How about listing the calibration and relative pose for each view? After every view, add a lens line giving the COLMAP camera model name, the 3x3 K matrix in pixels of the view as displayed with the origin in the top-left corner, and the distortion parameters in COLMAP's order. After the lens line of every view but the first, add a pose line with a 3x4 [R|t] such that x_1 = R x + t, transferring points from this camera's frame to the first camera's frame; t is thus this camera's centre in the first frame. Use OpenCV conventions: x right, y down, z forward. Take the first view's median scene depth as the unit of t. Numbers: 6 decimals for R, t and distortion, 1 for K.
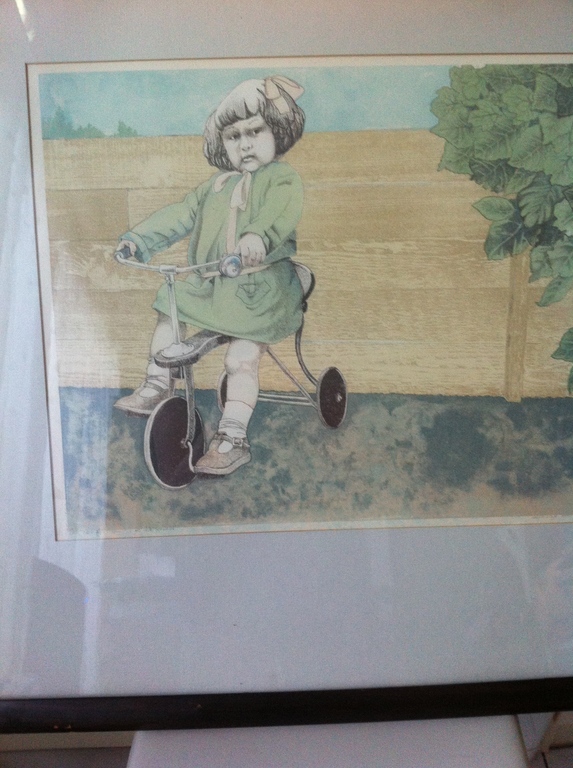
lens RADIAL K [[787.9, 0, 286.9], [0, 787.9, 381.4], [0, 0, 1]] dist [0.128427, 0.000000]
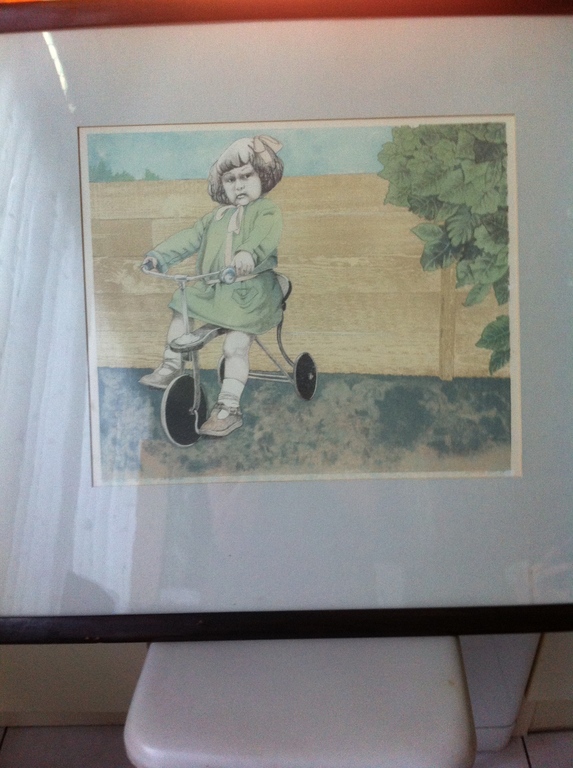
lens RADIAL K [[787.9, 0, 286.7], [0, 787.9, 386.0], [0, 0, 1]] dist [0.128427, 0.000000]
pose [[0.999889, 0.000368, 0.014867, 0.007217], [-0.000520, 0.999947, 0.010236, 0.024161], [-0.014862, -0.010243, 0.999837, -0.309374]]
